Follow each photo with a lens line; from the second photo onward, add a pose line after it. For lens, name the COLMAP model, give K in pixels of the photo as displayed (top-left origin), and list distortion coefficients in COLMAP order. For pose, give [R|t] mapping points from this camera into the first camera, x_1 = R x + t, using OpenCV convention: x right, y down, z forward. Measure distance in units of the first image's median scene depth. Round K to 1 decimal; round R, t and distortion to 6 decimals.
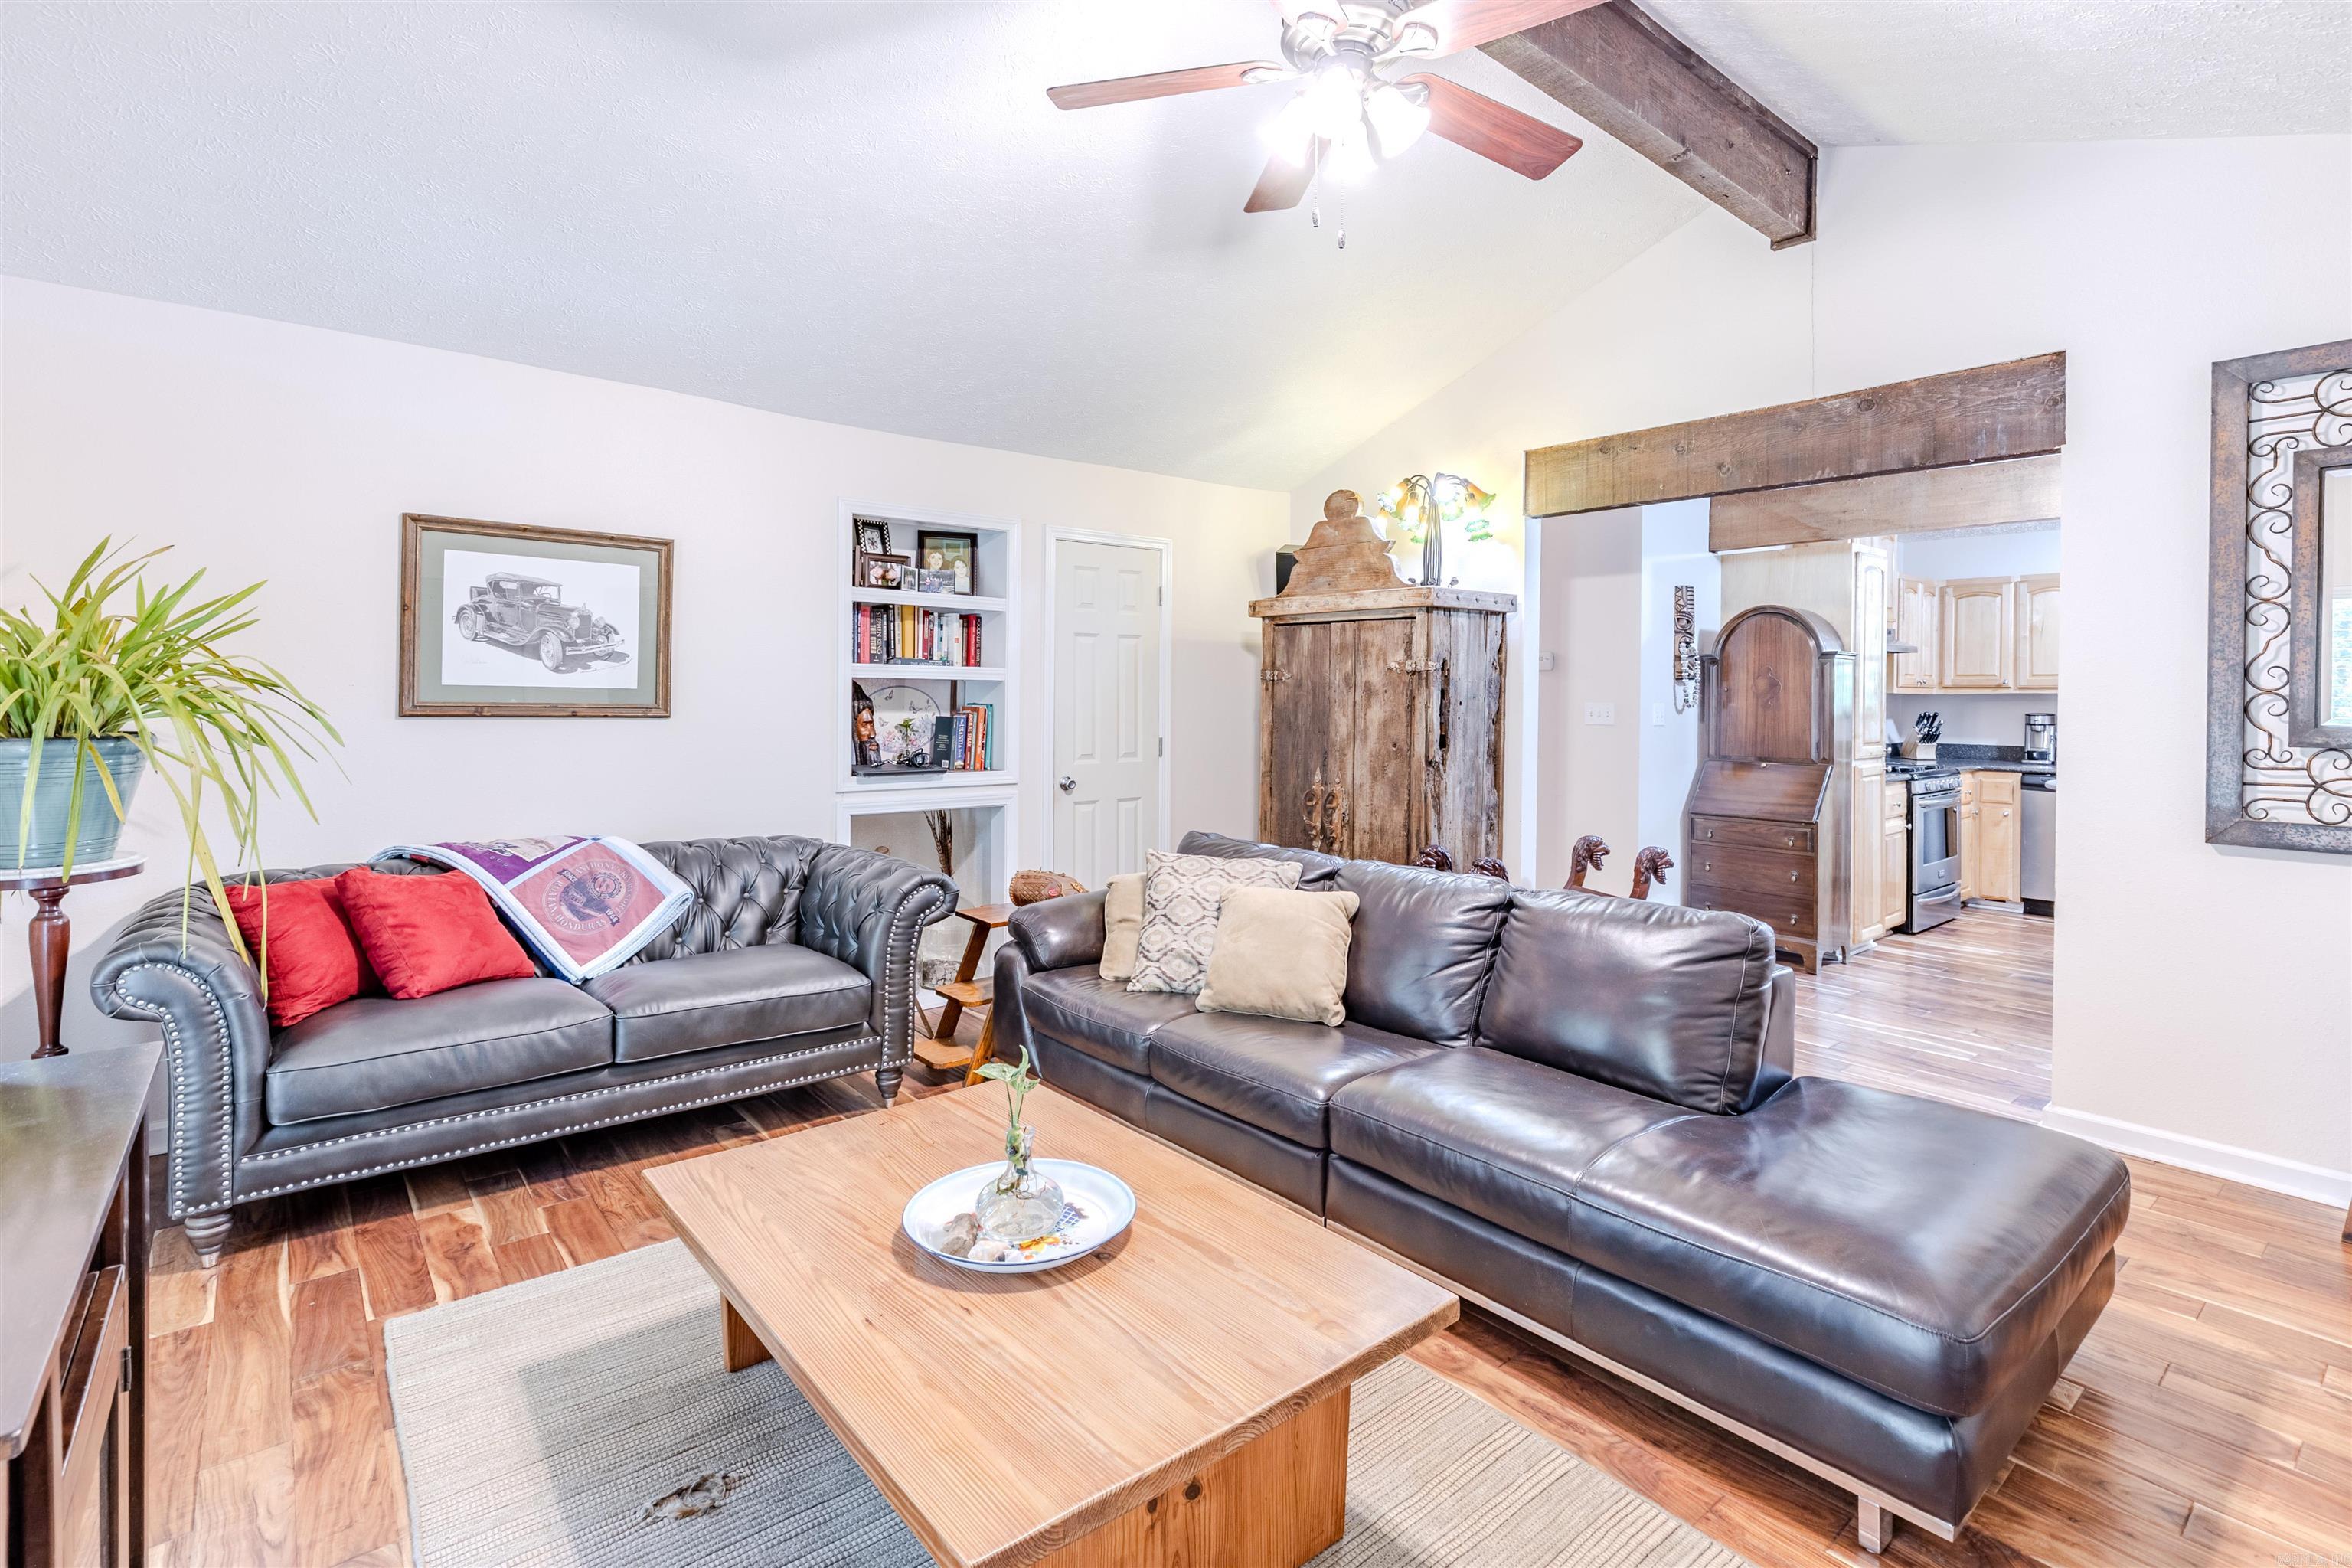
lens RADIAL K [[1133.5, 0, 1176.2], [0, 1133.5, 674.1], [0, 0, 1]] dist [0.002095, 0.000453]
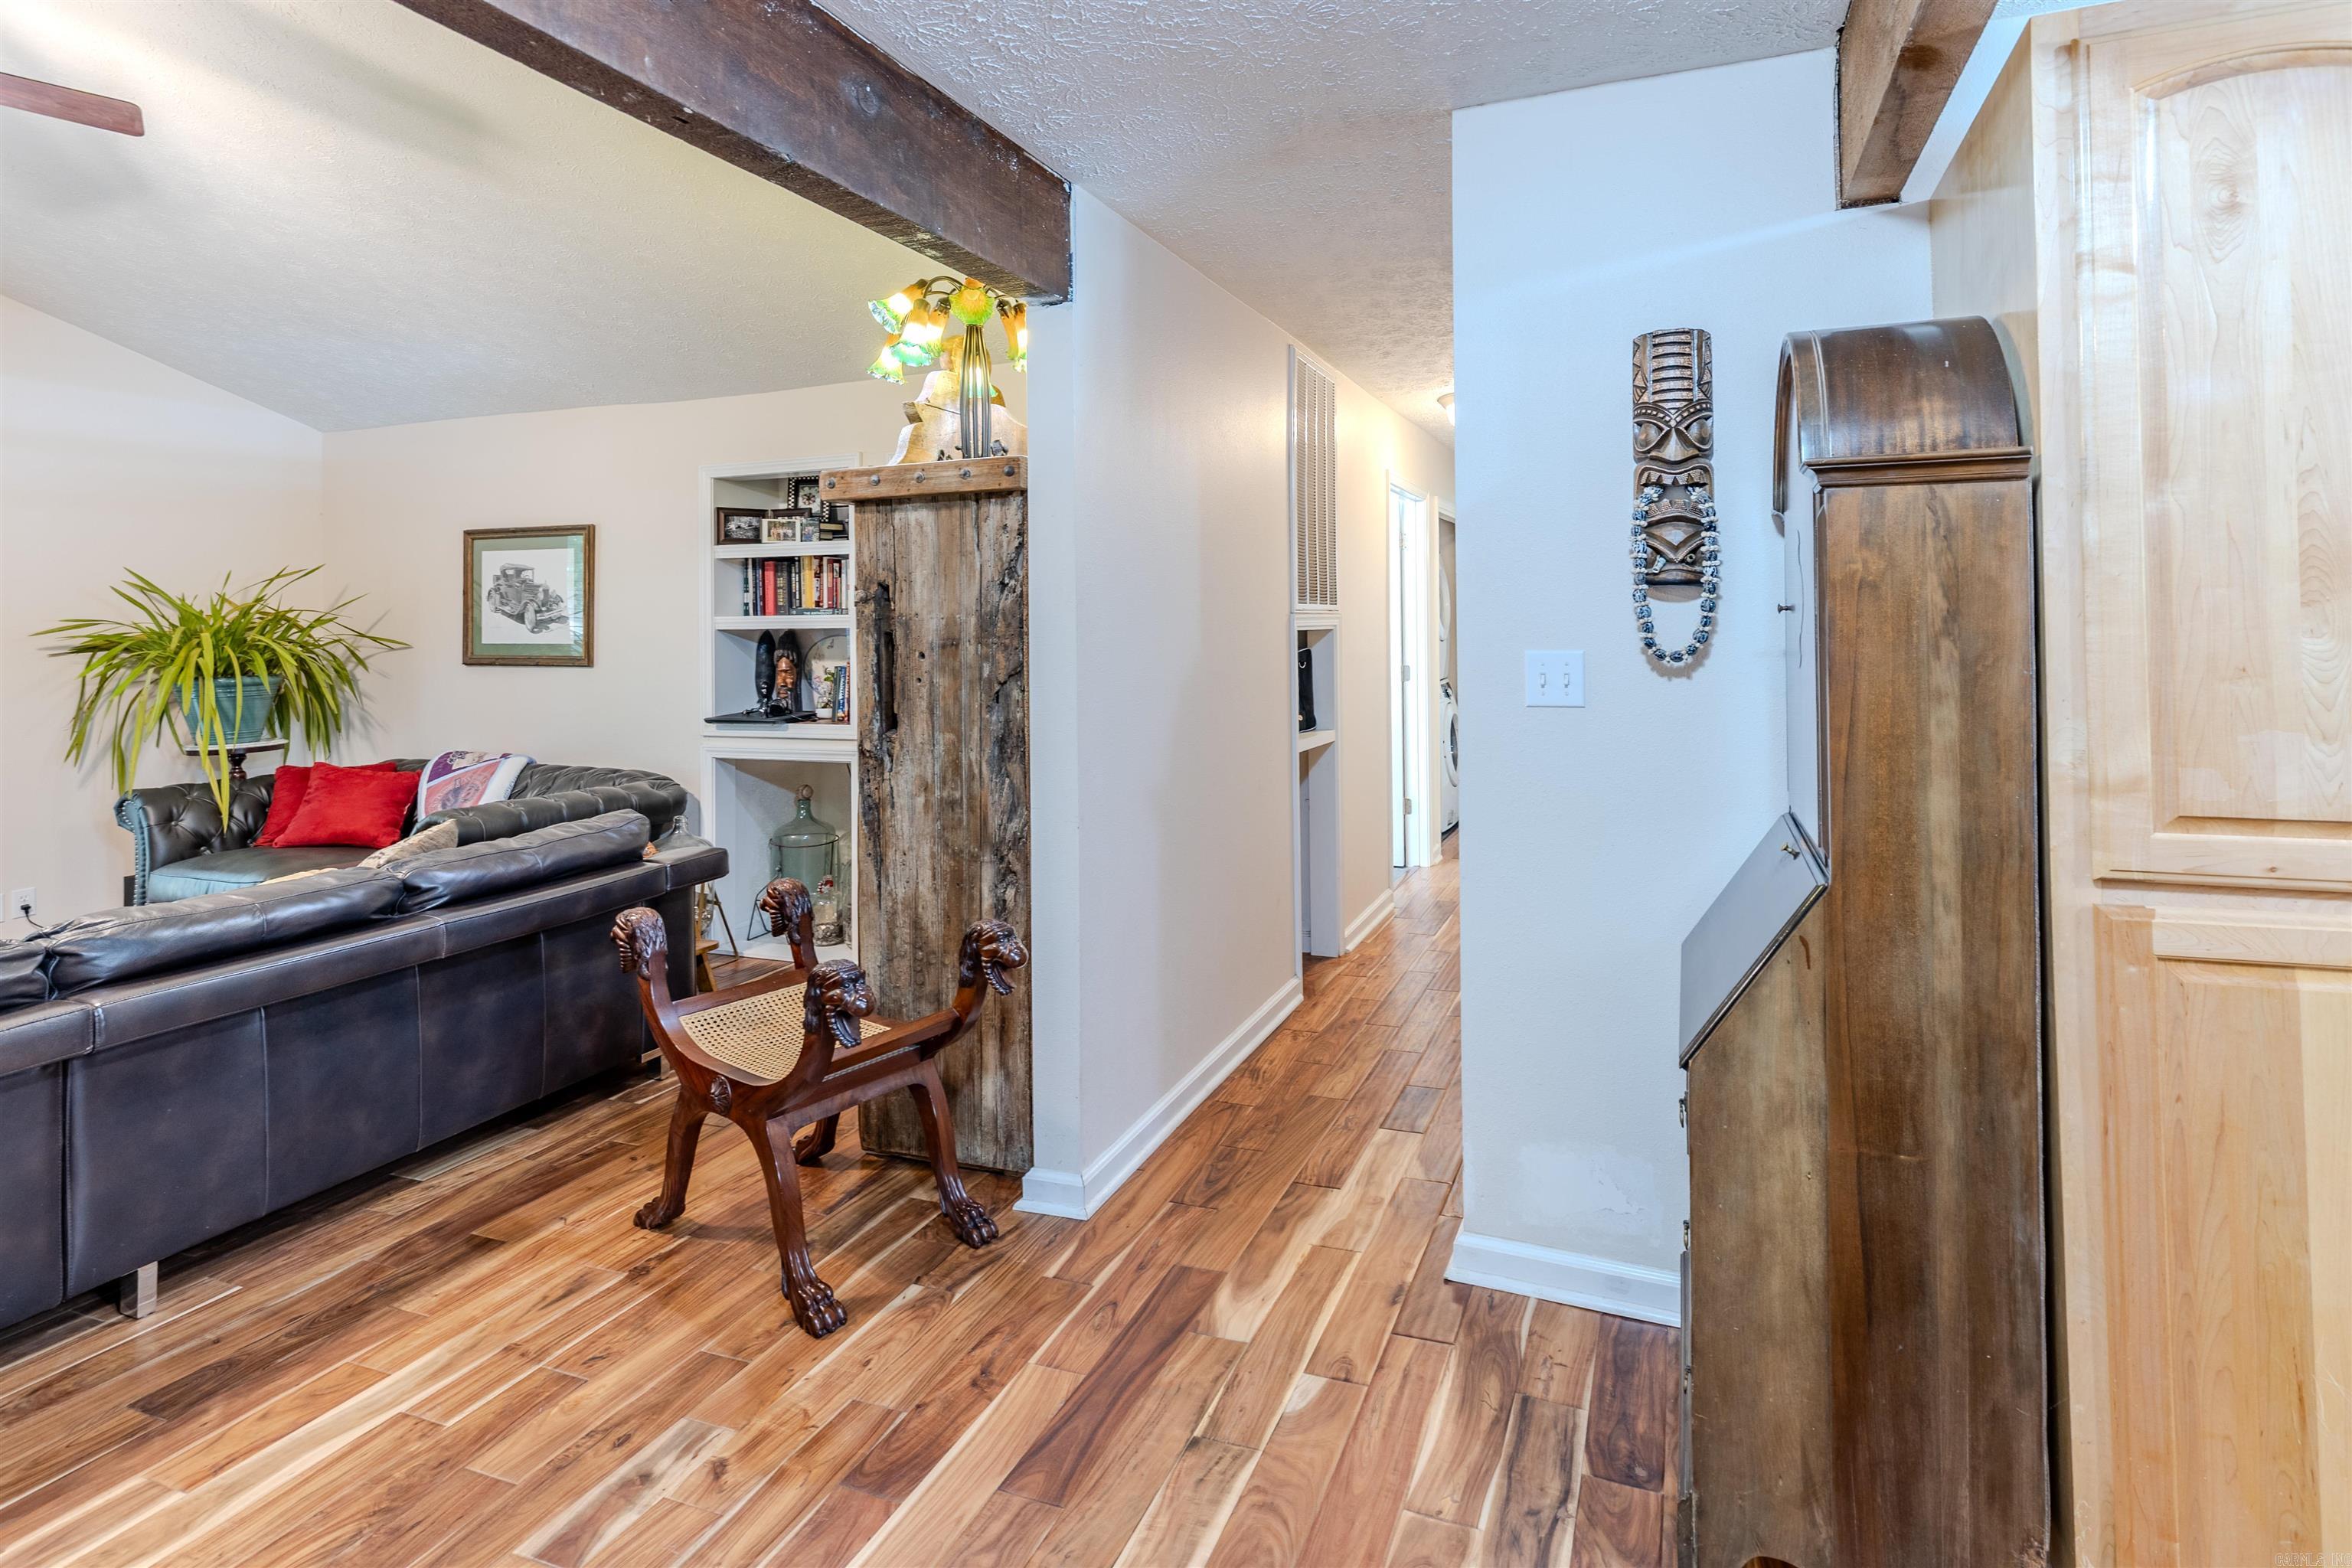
lens RADIAL K [[1133.5, 0, 1302.8], [0, 1133.5, 605.6], [0, 0, 1]] dist [0.002095, 0.000453]
pose [[0.509002, -0.029653, -0.860254, 1.086381], [0.035441, 0.999281, -0.013475, 0.016733], [0.860035, -0.023629, 0.509687, 1.088618]]
